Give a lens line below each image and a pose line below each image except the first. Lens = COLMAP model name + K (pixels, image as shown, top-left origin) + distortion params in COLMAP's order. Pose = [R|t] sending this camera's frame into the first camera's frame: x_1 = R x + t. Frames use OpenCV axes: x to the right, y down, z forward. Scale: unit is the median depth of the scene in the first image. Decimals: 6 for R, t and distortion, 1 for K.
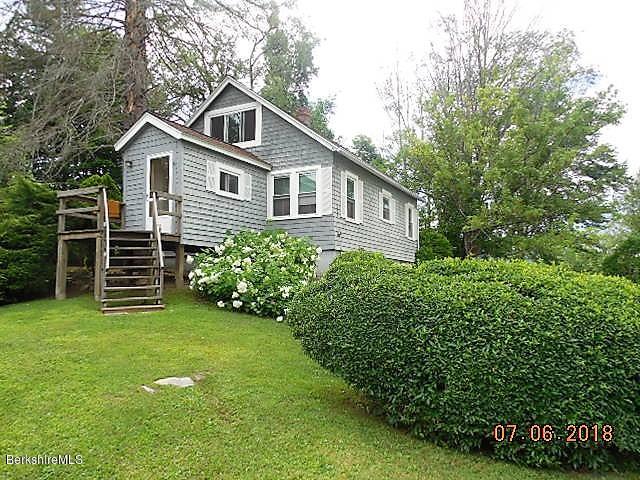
lens RADIAL K [[479.8, 0, 319.4], [0, 479.8, 241.1], [0, 0, 1]] dist [0.010154, 0.000477]
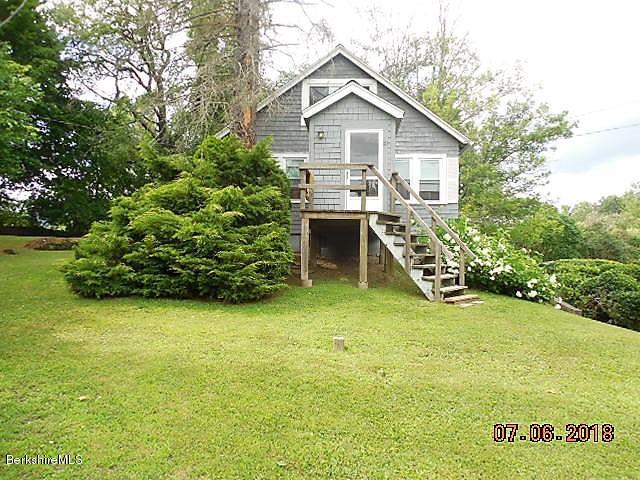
lens RADIAL K [[479.8, 0, 319.5], [0, 479.8, 239.1], [0, 0, 1]] dist [0.010154, 0.000477]
pose [[0.922826, 0.044079, 0.382688, -0.753695], [-0.065297, 0.996955, 0.042626, -0.002600], [-0.379644, -0.064325, 0.922894, 0.154662]]
